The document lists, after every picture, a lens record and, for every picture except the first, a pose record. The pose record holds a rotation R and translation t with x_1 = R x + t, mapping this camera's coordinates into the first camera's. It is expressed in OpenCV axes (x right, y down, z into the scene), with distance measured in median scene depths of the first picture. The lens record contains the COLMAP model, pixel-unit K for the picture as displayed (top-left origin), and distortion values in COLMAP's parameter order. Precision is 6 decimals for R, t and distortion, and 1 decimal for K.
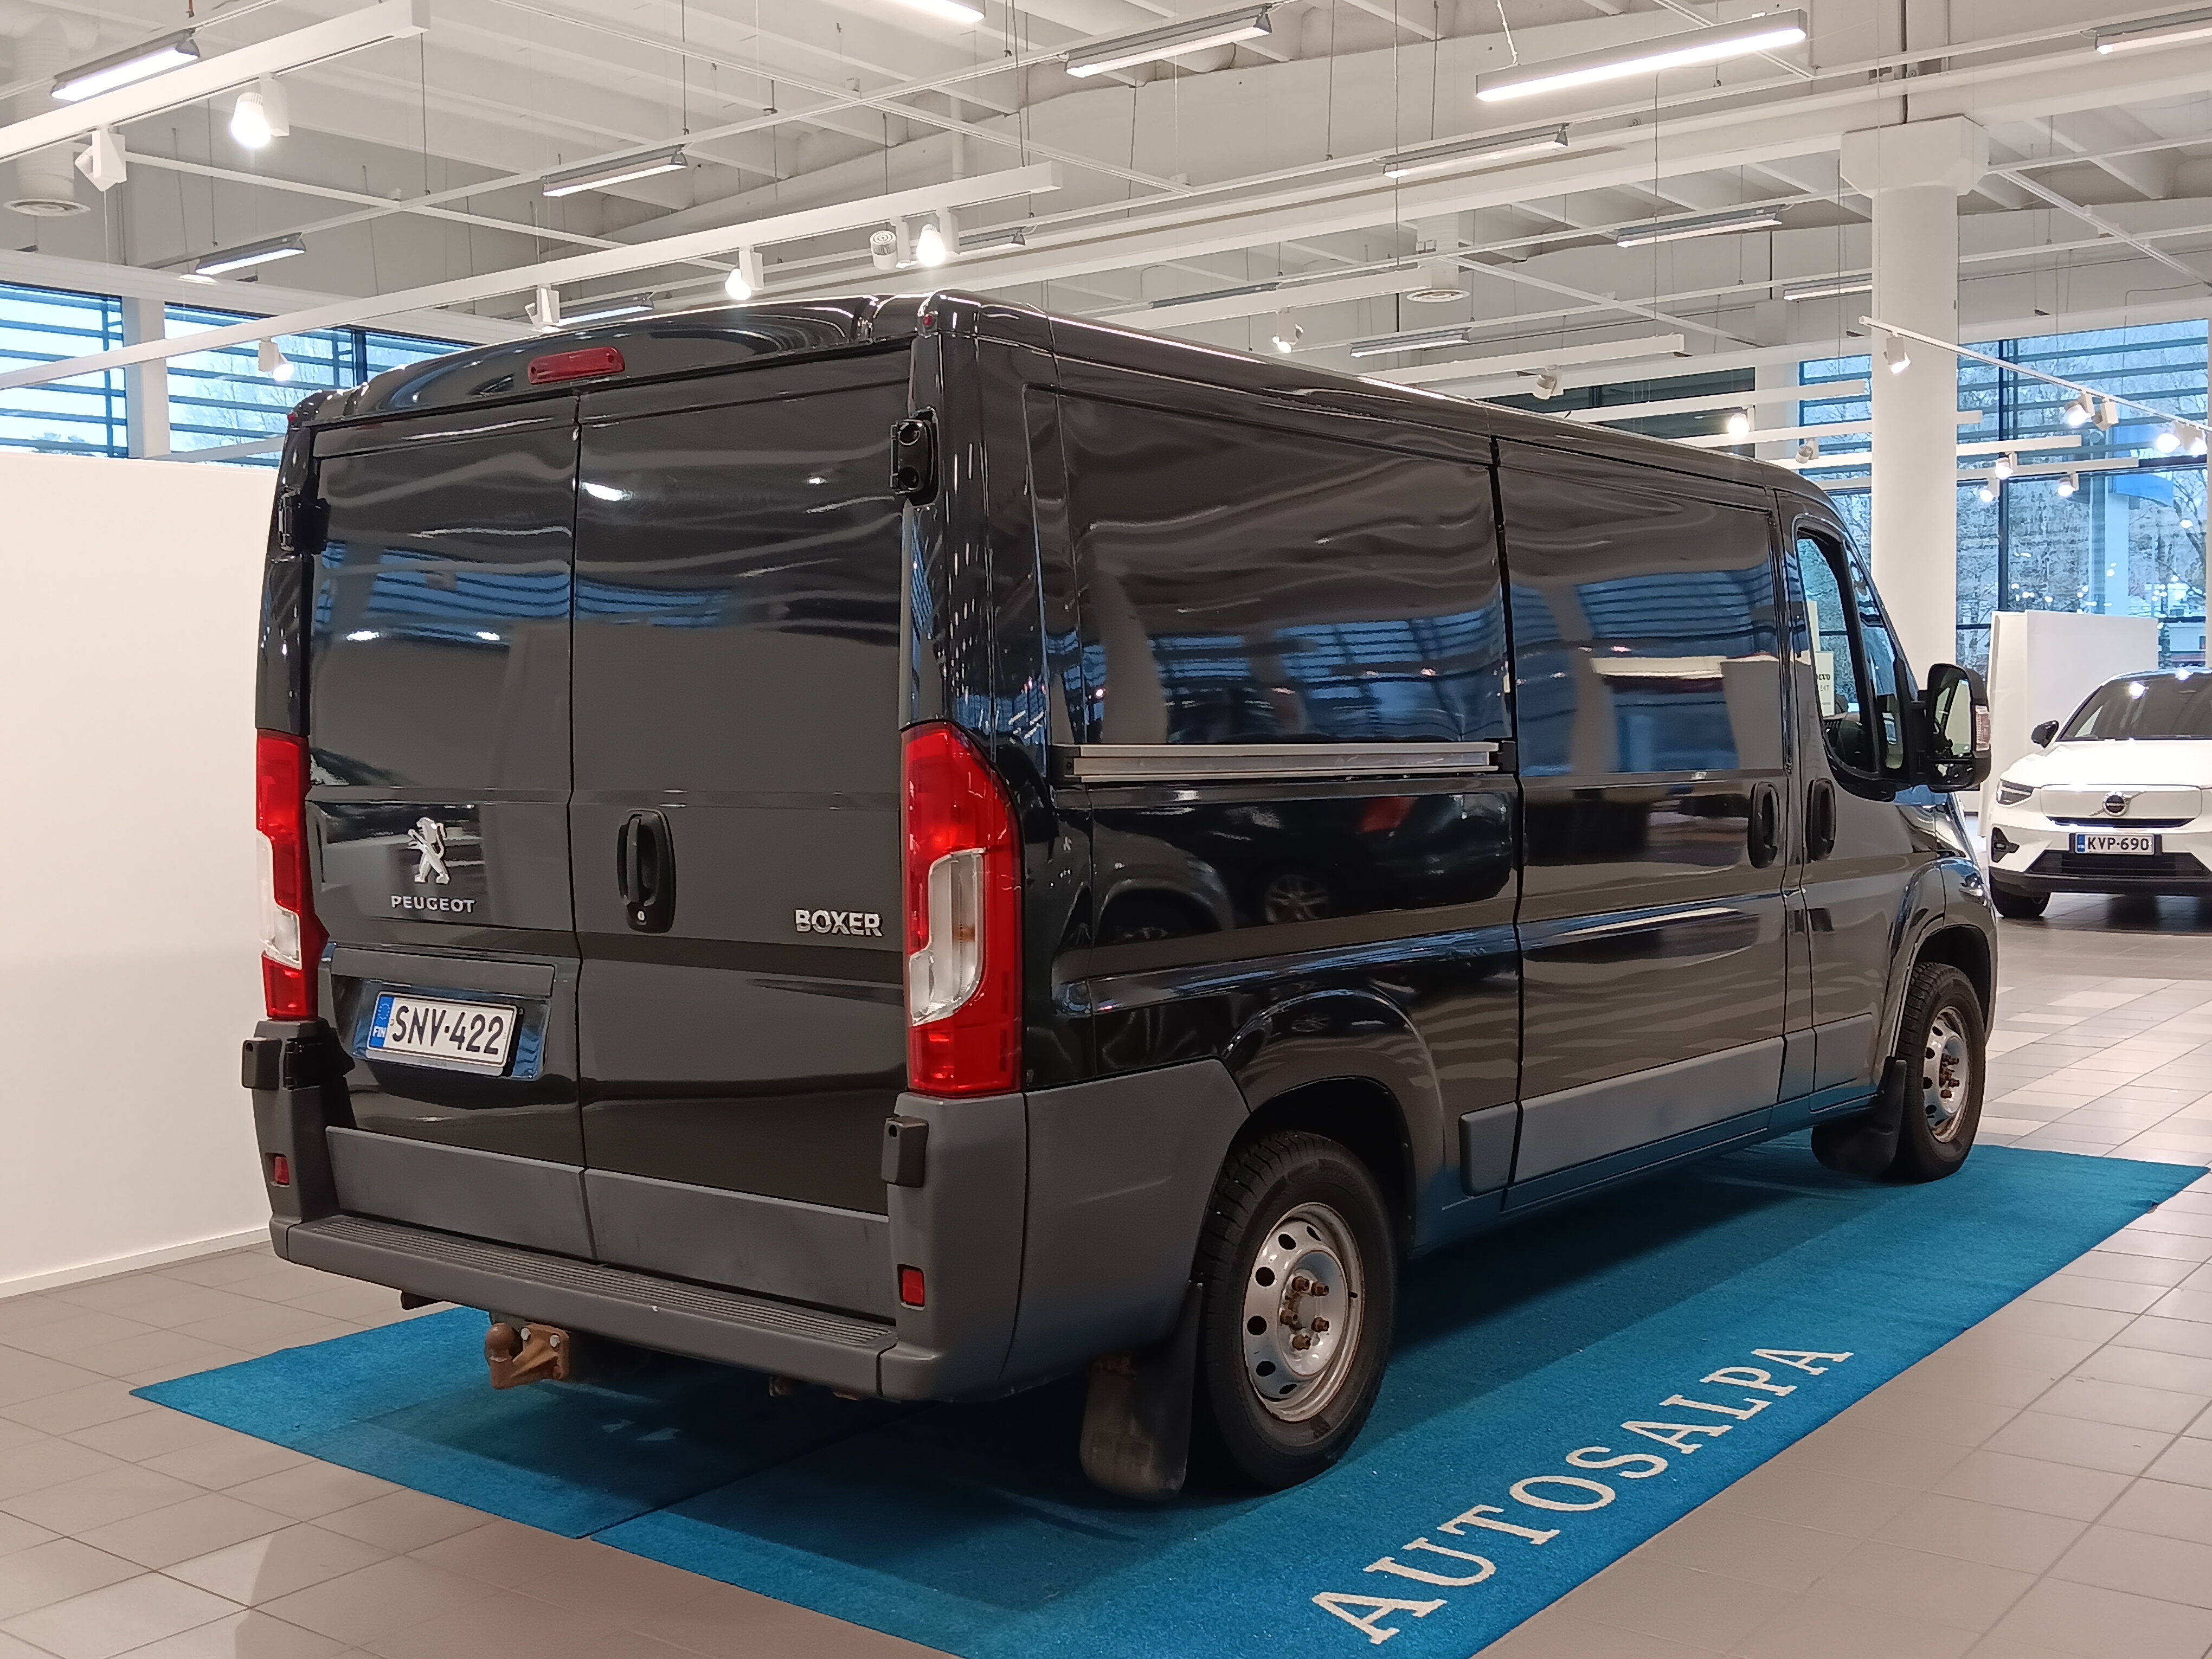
lens RADIAL K [[2375.4, 0, 1106.0], [0, 2375.4, 829.5], [0, 0, 1]] dist [0.110906, -0.259610]
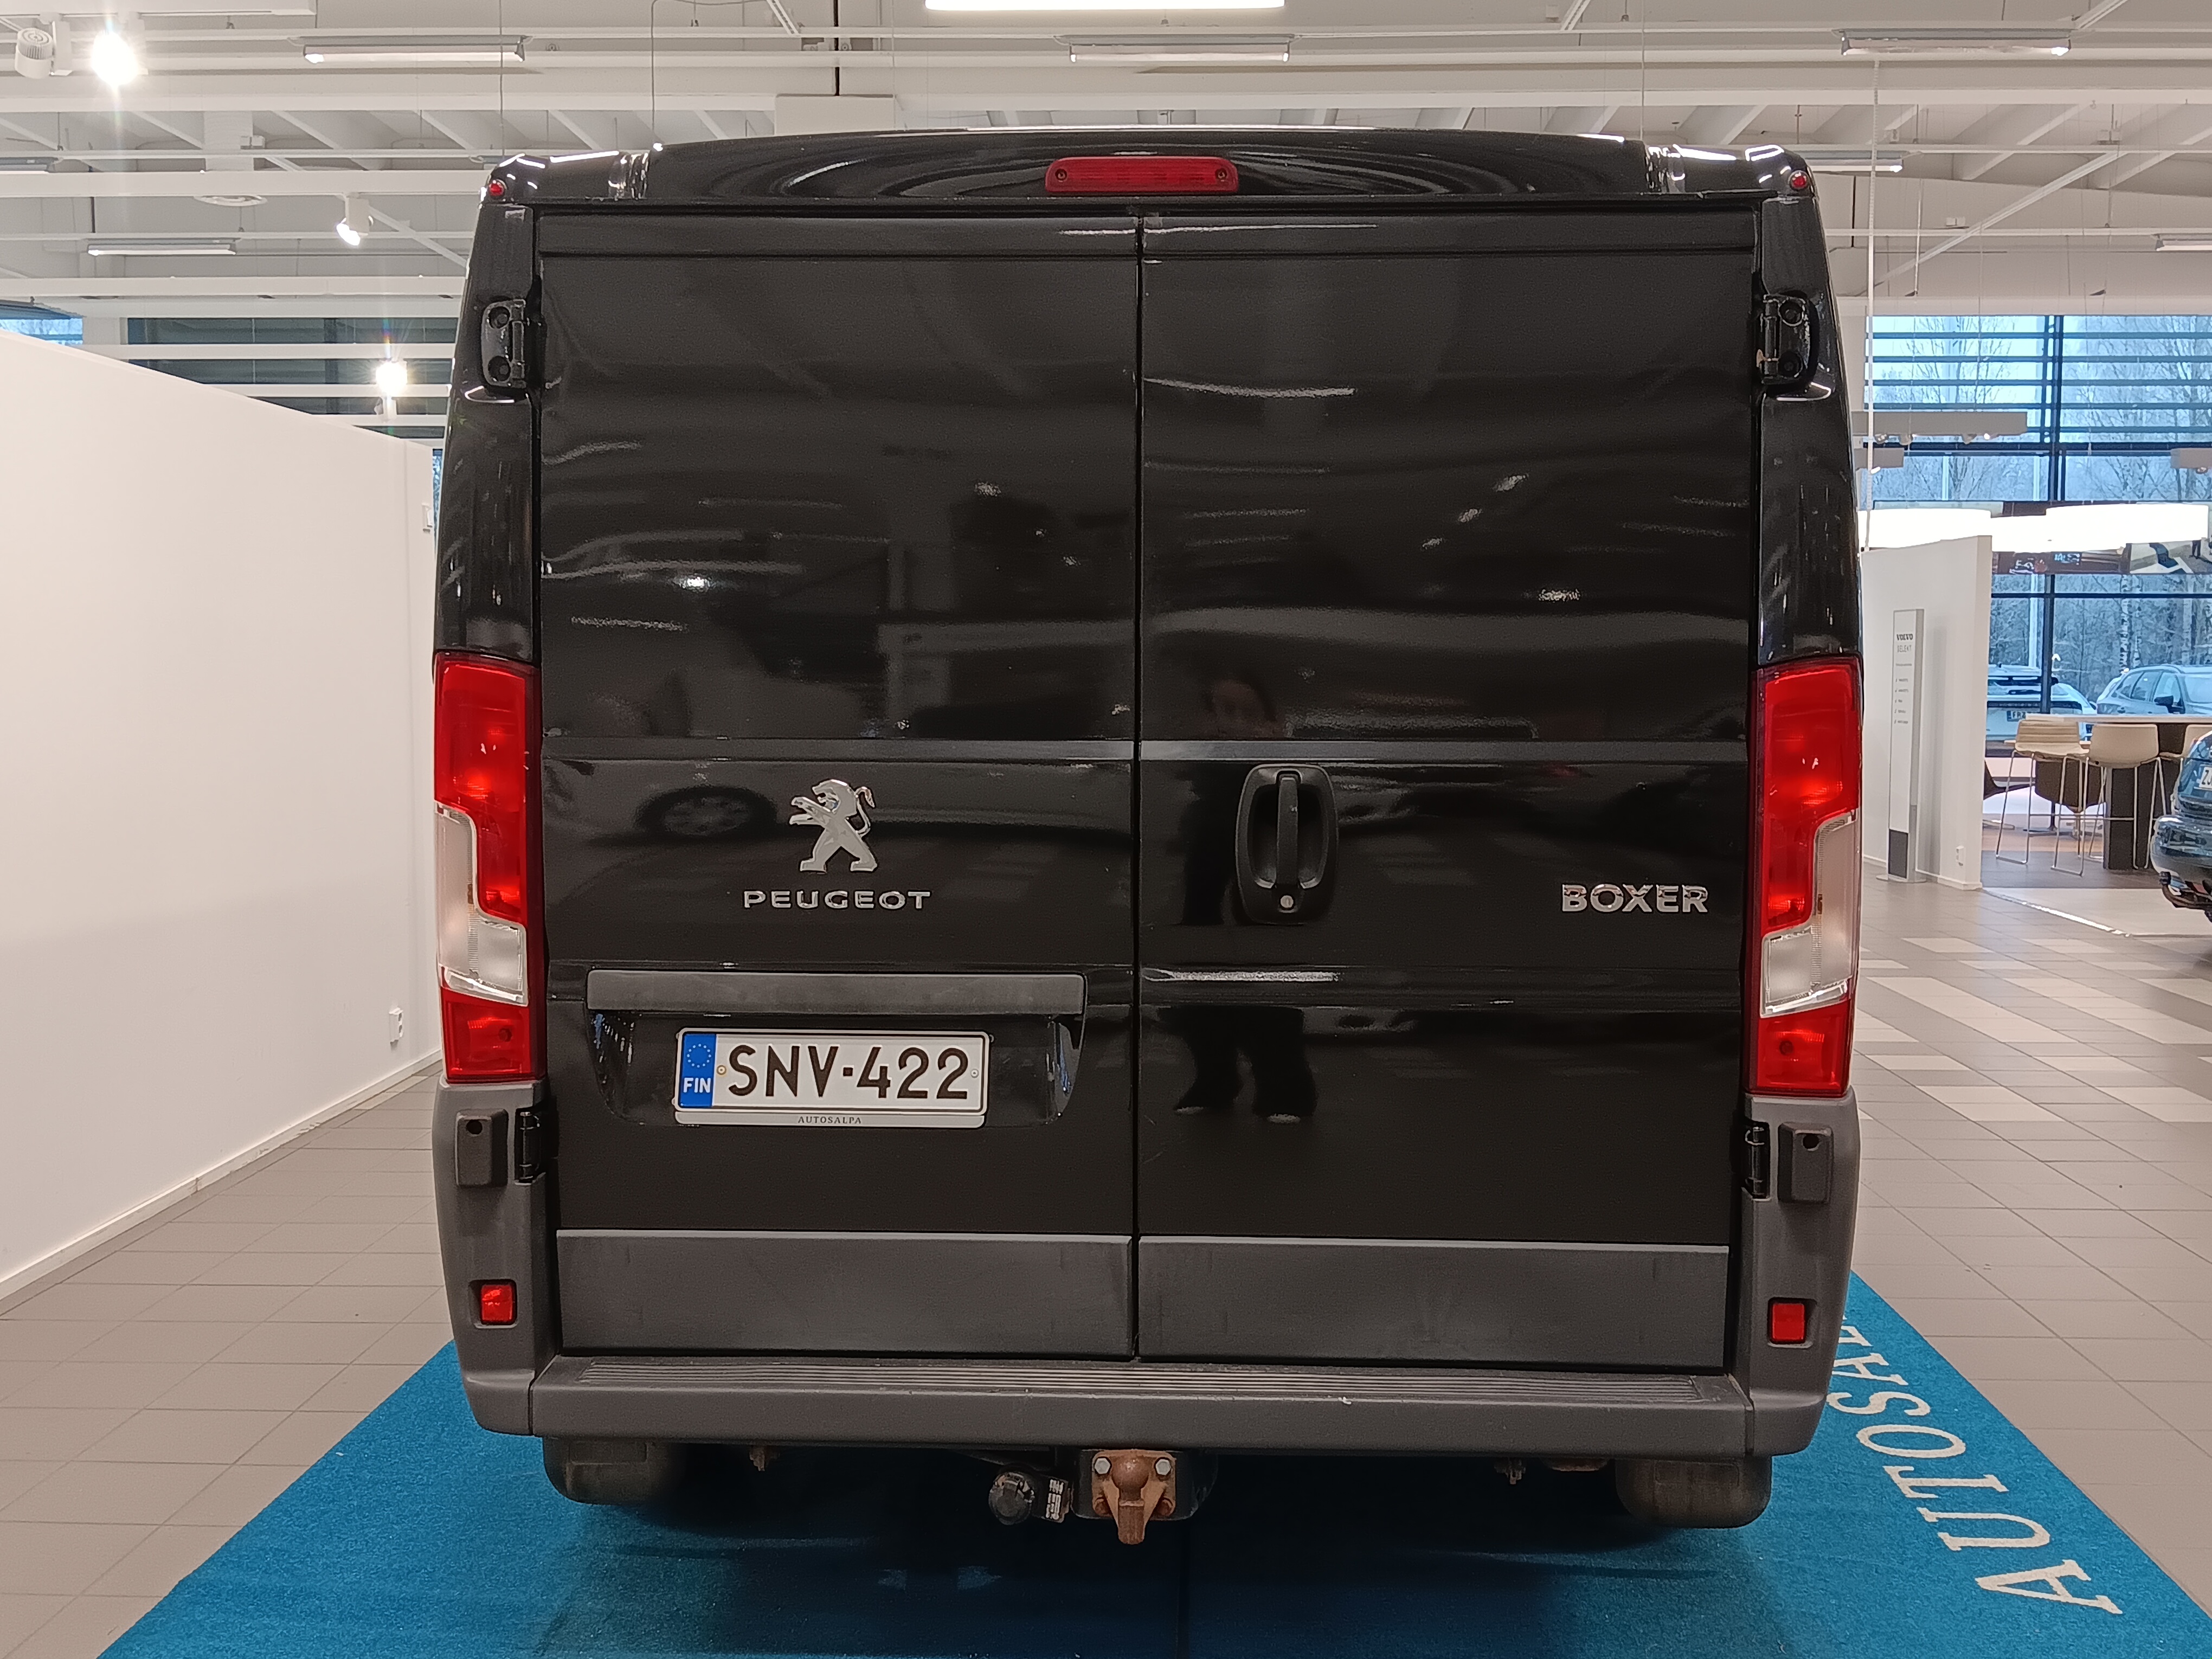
lens RADIAL K [[2375.4, 0, 1106.0], [0, 2375.4, 829.5], [0, 0, 1]] dist [0.110906, -0.259610]
pose [[0.804164, -0.022404, 0.593985, -0.644979], [0.013153, 0.999715, 0.019900, -0.003281], [-0.594261, -0.008190, 0.804230, 0.377541]]
